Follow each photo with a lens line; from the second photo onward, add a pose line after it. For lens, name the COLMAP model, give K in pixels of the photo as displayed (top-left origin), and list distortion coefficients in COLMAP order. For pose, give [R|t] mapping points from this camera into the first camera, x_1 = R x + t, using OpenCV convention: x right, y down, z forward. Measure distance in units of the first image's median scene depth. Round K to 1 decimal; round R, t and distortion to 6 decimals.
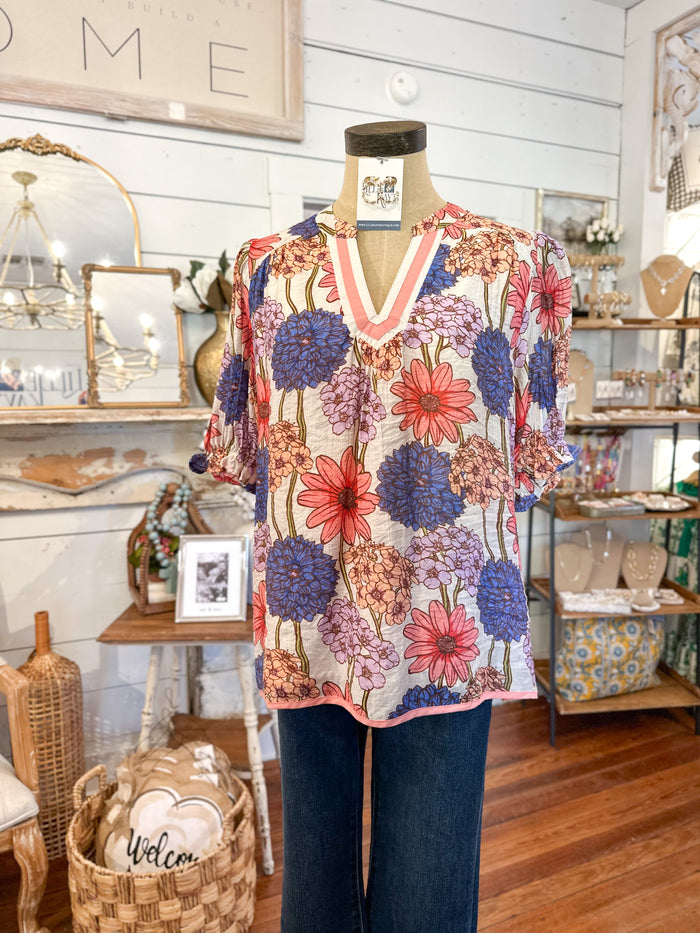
lens RADIAL K [[673.9, 0, 351.2], [0, 673.9, 467.4], [0, 0, 1]] dist [-0.002949, -0.011169]
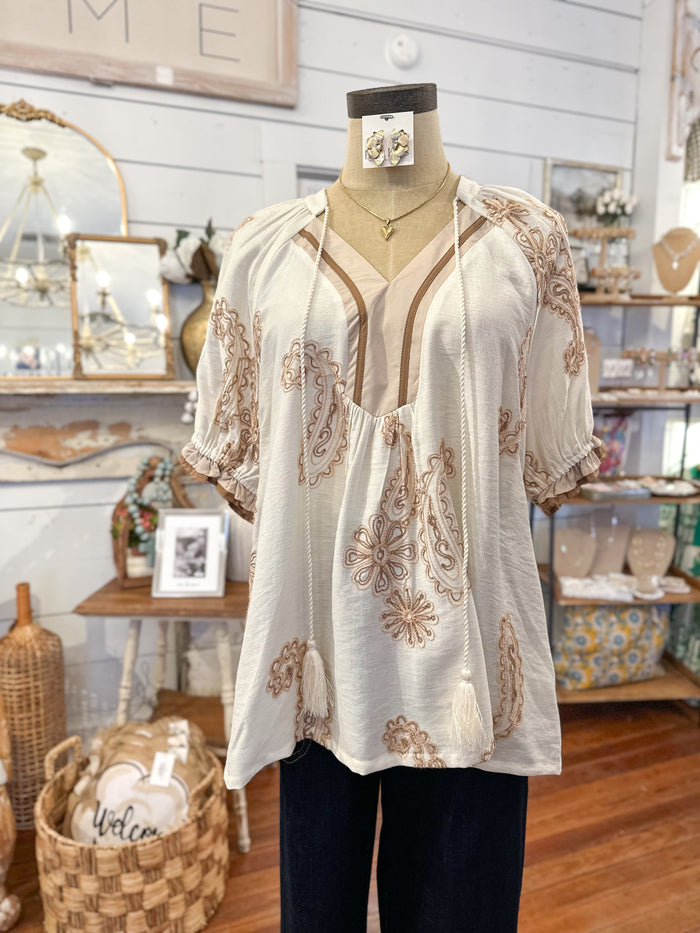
lens RADIAL K [[674.8, 0, 352.9], [0, 674.8, 469.6], [0, 0, 1]] dist [-0.008245, -0.005100]
pose [[0.998914, 0.015697, -0.043874, 0.063726], [-0.014723, 0.999640, 0.022431, 0.015195], [0.044210, -0.021760, 0.998785, 0.025890]]
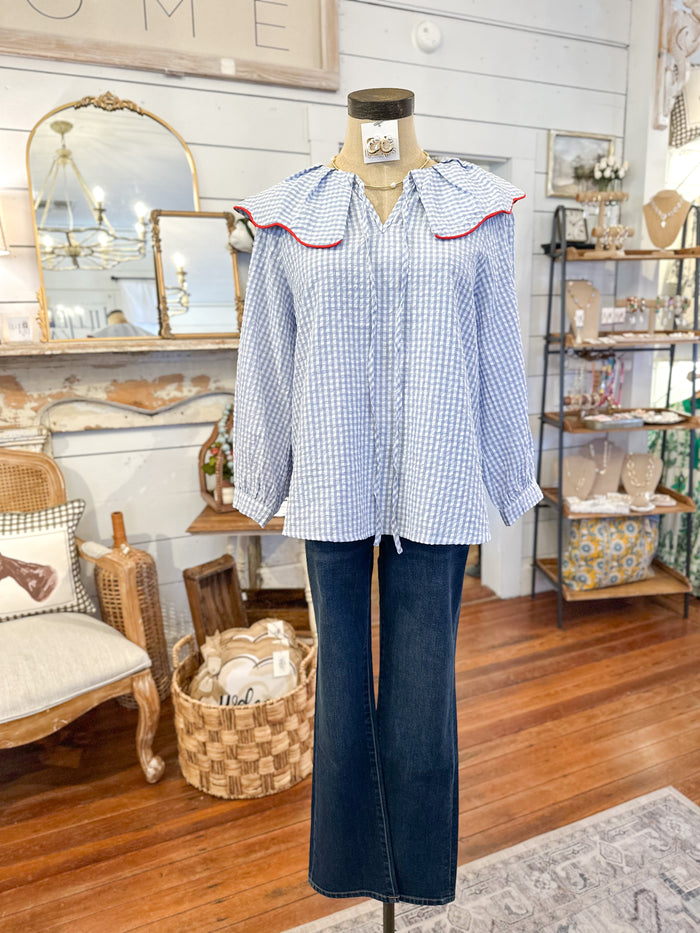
lens RADIAL K [[677.2, 0, 351.7], [0, 677.2, 463.9], [0, 0, 1]] dist [0.000326, -0.009014]
pose [[0.999837, -0.018063, -0.000056, -0.064479], [0.018004, 0.996293, 0.084123, 0.032367], [-0.001464, -0.084111, 0.996455, -0.164012]]
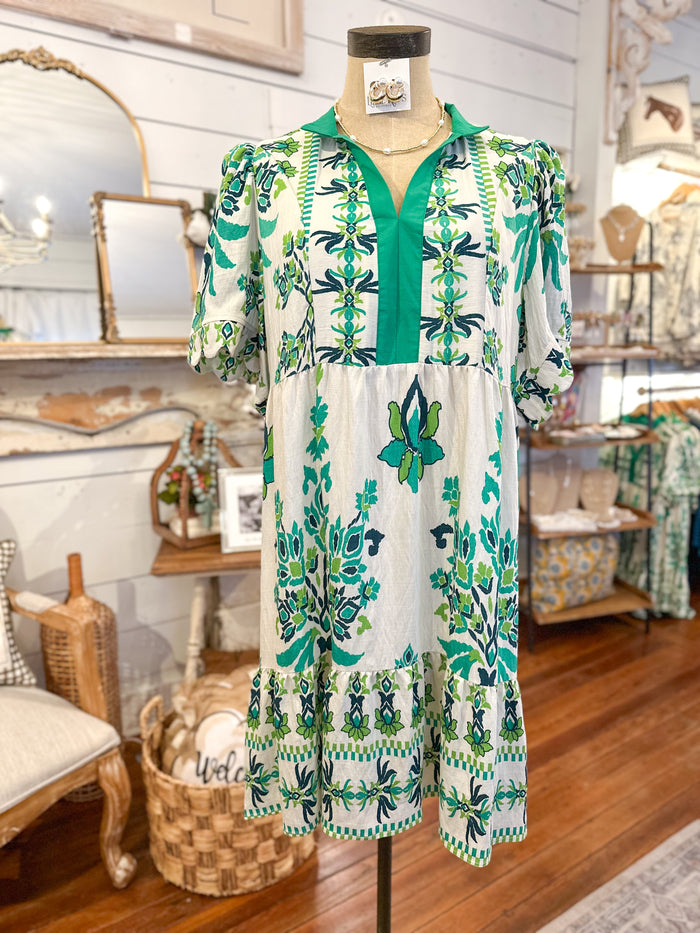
lens RADIAL K [[674.3, 0, 352.1], [0, 674.3, 468.8], [0, 0, 1]] dist [0.000130, -0.012933]
pose [[0.982905, -0.039724, 0.179776, -0.213420], [0.028722, 0.997575, 0.063393, 0.037700], [-0.181858, -0.057146, 0.981663, -0.024615]]
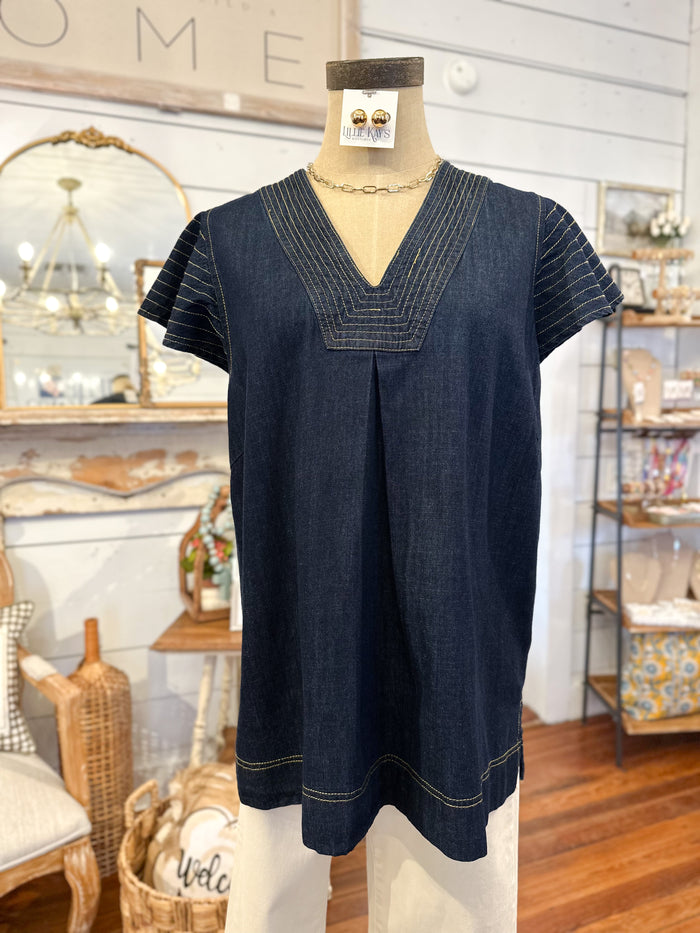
lens RADIAL K [[674.3, 0, 352.1], [0, 674.3, 468.8], [0, 0, 1]] dist [0.000130, -0.012933]
pose [[0.999175, 0.001570, -0.040580, -0.044246], [-0.002181, 0.999885, -0.015005, 0.012797], [0.040551, 0.015081, 0.999064, 0.043697]]
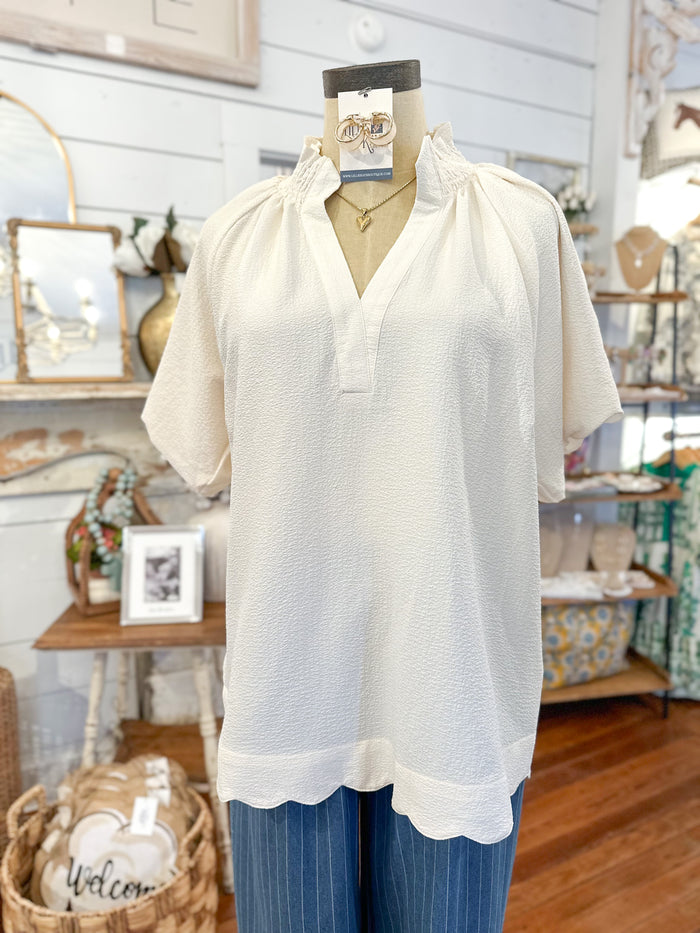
lens RADIAL K [[677.0, 0, 351.4], [0, 677.0, 468.6], [0, 0, 1]] dist [-0.026755, 0.012197]
pose [[0.996924, -0.005781, 0.078155, -0.022698], [0.002951, 0.999337, 0.036277, -0.007145], [-0.078313, -0.035935, 0.996281, 0.081642]]
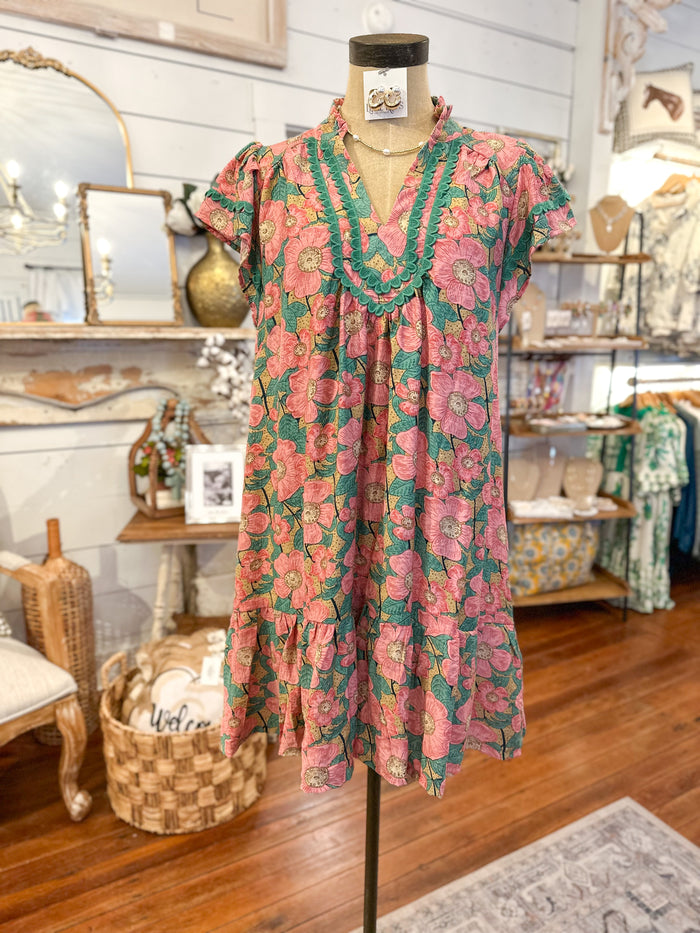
lens RADIAL K [[674.3, 0, 352.1], [0, 674.3, 468.8], [0, 0, 1]] dist [0.000130, -0.012933]
pose [[0.993259, -0.011240, 0.115372, -0.102113], [0.001095, 0.996153, 0.087619, 0.039396], [-0.115913, -0.086902, 0.989450, -0.092391]]
